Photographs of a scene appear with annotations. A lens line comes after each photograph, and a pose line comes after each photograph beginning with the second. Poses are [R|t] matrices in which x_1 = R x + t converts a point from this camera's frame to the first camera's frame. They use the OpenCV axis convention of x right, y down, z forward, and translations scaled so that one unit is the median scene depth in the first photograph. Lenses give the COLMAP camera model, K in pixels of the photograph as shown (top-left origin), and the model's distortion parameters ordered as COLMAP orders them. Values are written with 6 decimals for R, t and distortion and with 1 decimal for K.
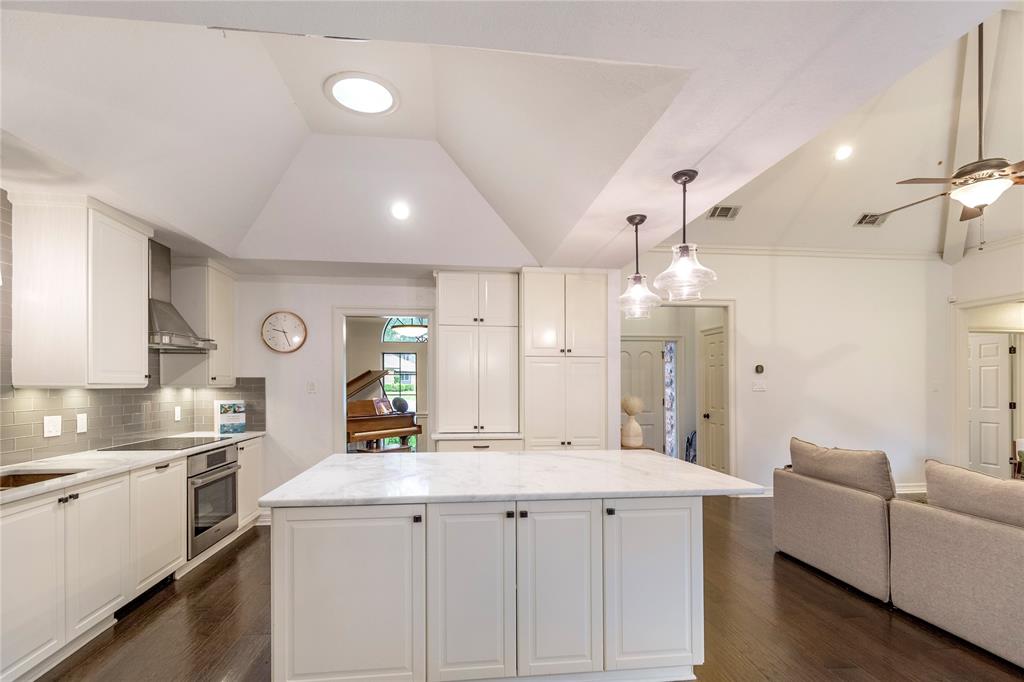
lens RADIAL K [[479.0, 0, 507.7], [0, 479.0, 389.2], [0, 0, 1]] dist [0.008799, -0.001658]
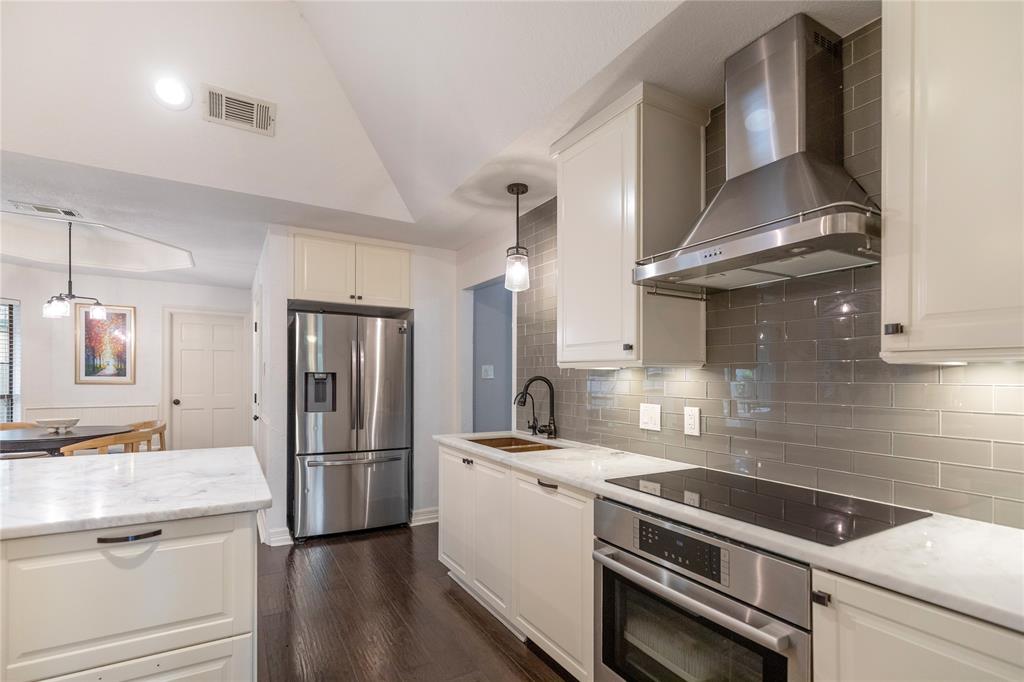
lens RADIAL K [[479.0, 0, 504.2], [0, 479.0, 378.5], [0, 0, 1]] dist [0.008799, -0.001658]
pose [[-0.919273, -0.007552, -0.393548, -0.276944], [-0.012323, 0.999878, 0.009598, 0.006096], [0.393427, 0.013673, -0.919254, 1.095722]]
